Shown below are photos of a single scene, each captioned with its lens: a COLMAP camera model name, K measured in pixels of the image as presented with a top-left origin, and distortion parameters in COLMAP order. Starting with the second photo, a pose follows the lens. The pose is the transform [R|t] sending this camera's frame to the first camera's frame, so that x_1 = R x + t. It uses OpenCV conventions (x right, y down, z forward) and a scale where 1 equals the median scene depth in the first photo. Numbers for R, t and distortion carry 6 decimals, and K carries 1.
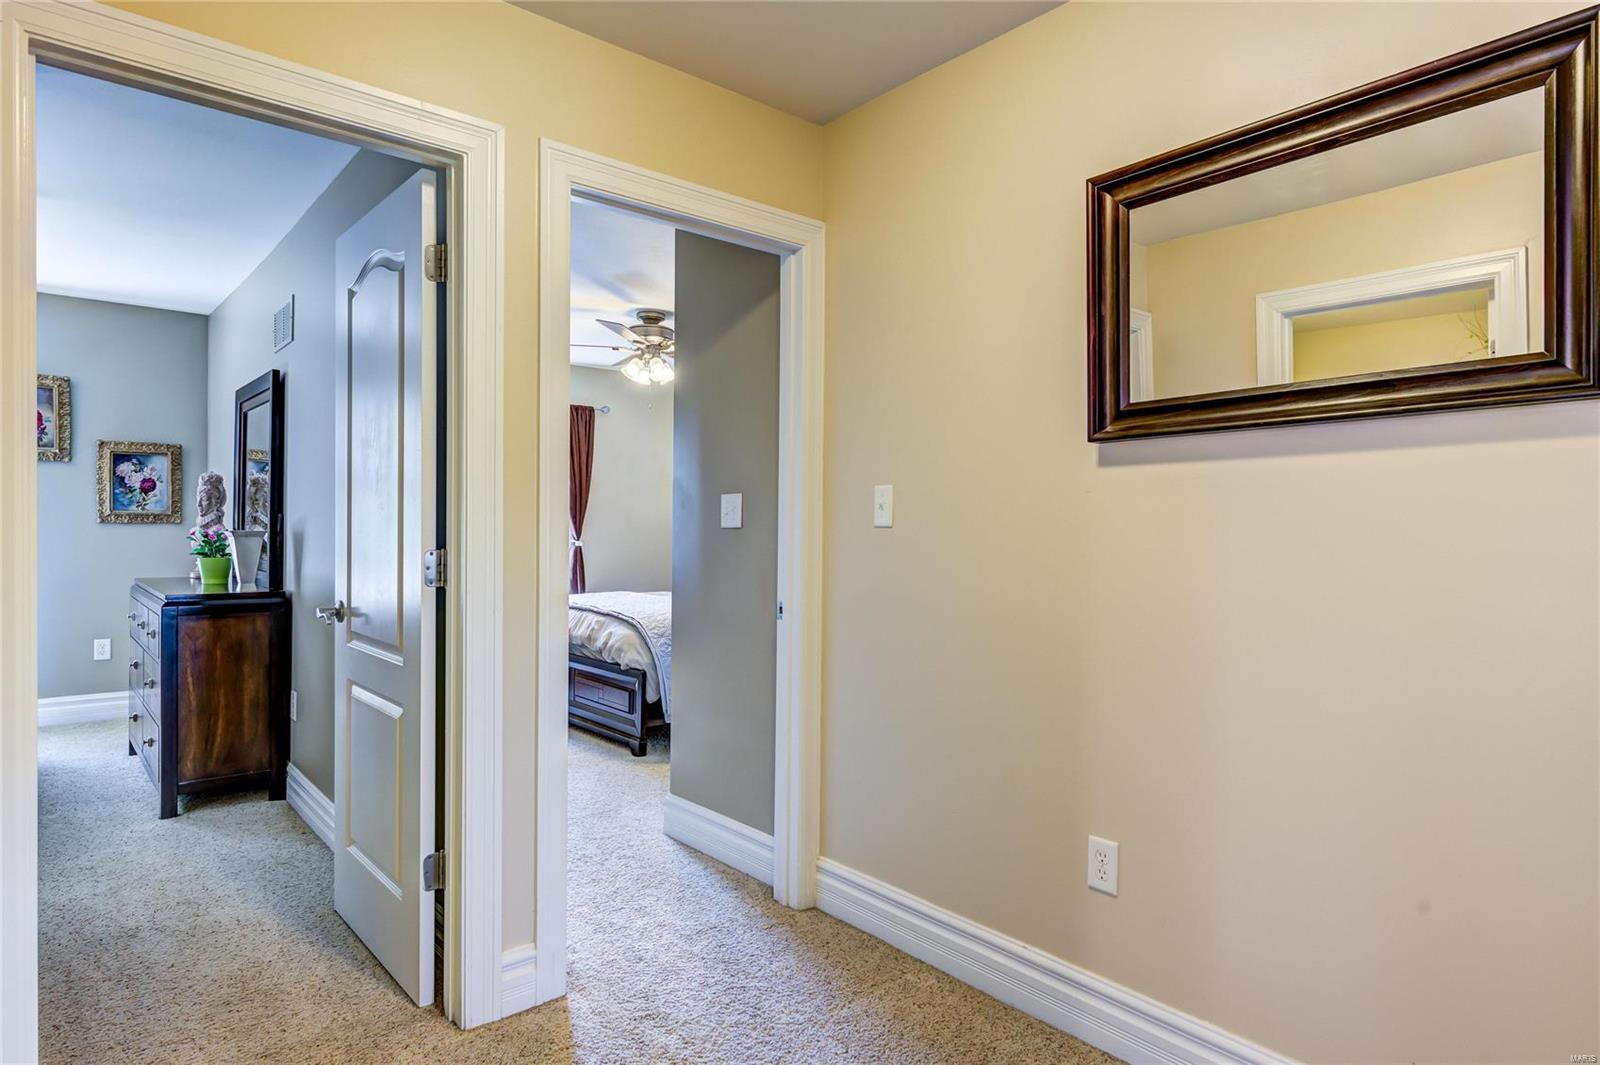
lens RADIAL K [[895.2, 0, 800.5], [0, 895.2, 525.5], [0, 0, 1]] dist [0.005389, -0.001162]
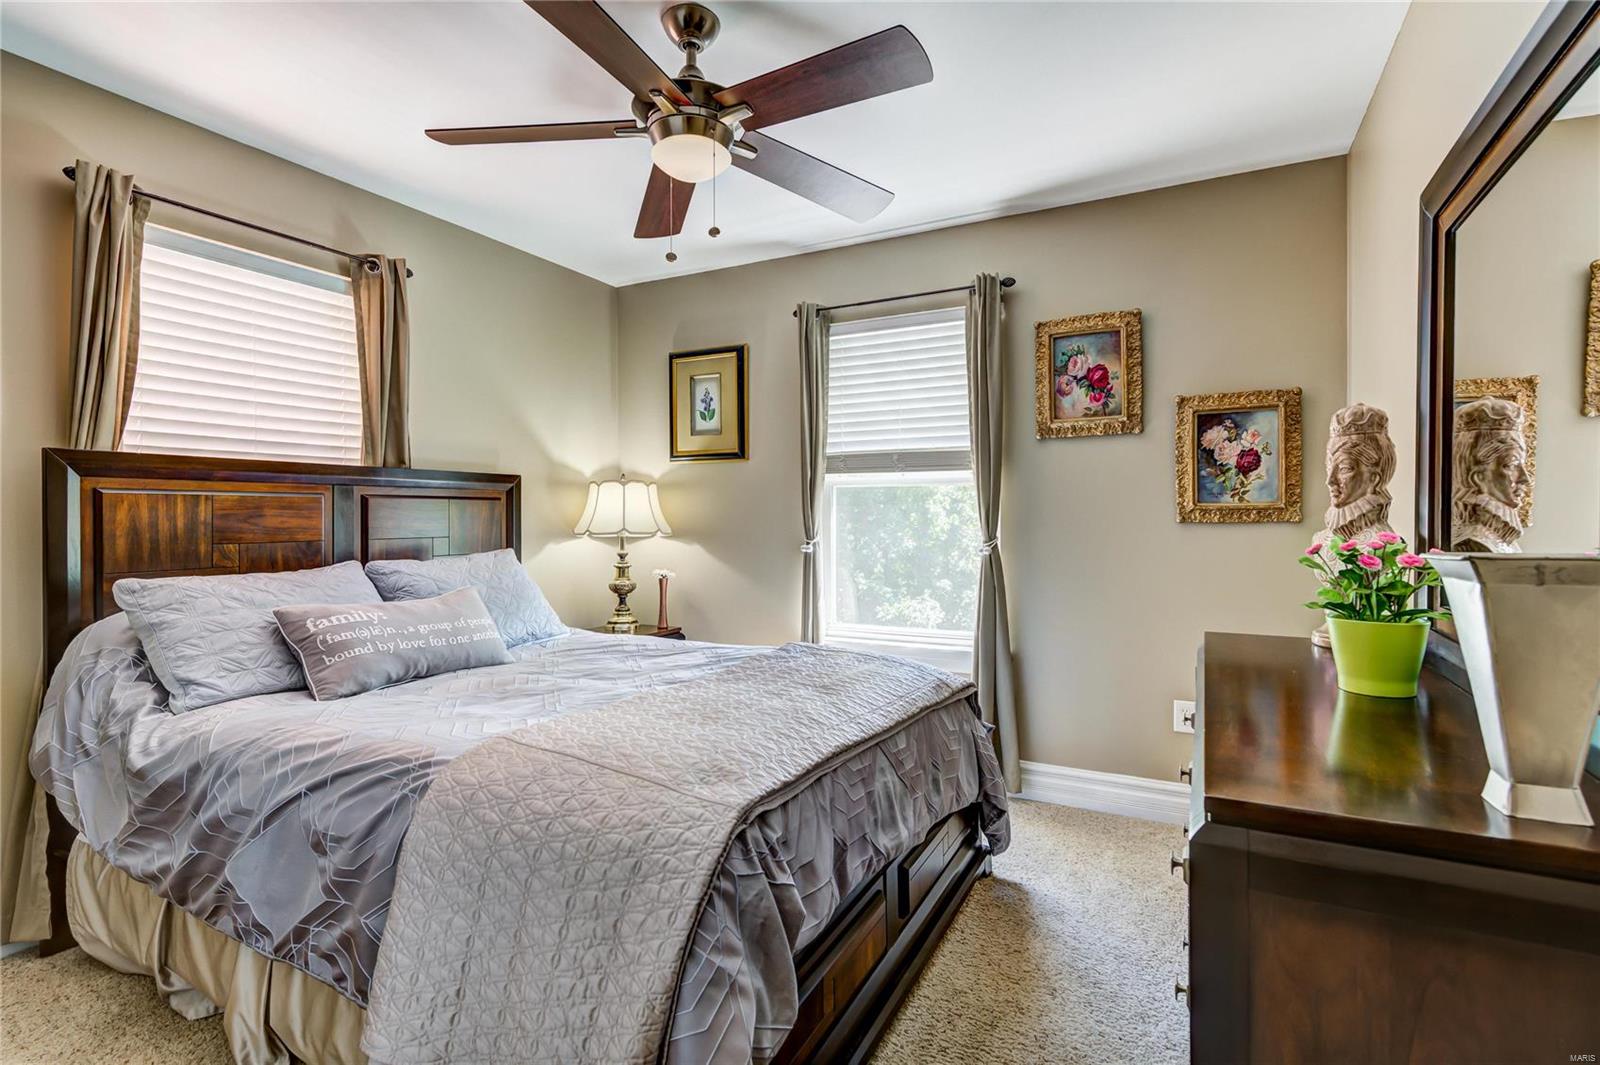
lens RADIAL K [[795.9, 0, 797.0], [0, 795.9, 522.4], [0, 0, 1]] dist [0.004824, -0.000624]
pose [[0.378267, -0.007150, -0.925669, -0.356714], [0.006059, 0.999968, -0.005247, -0.001935], [0.925677, -0.003624, 0.378298, 0.533363]]
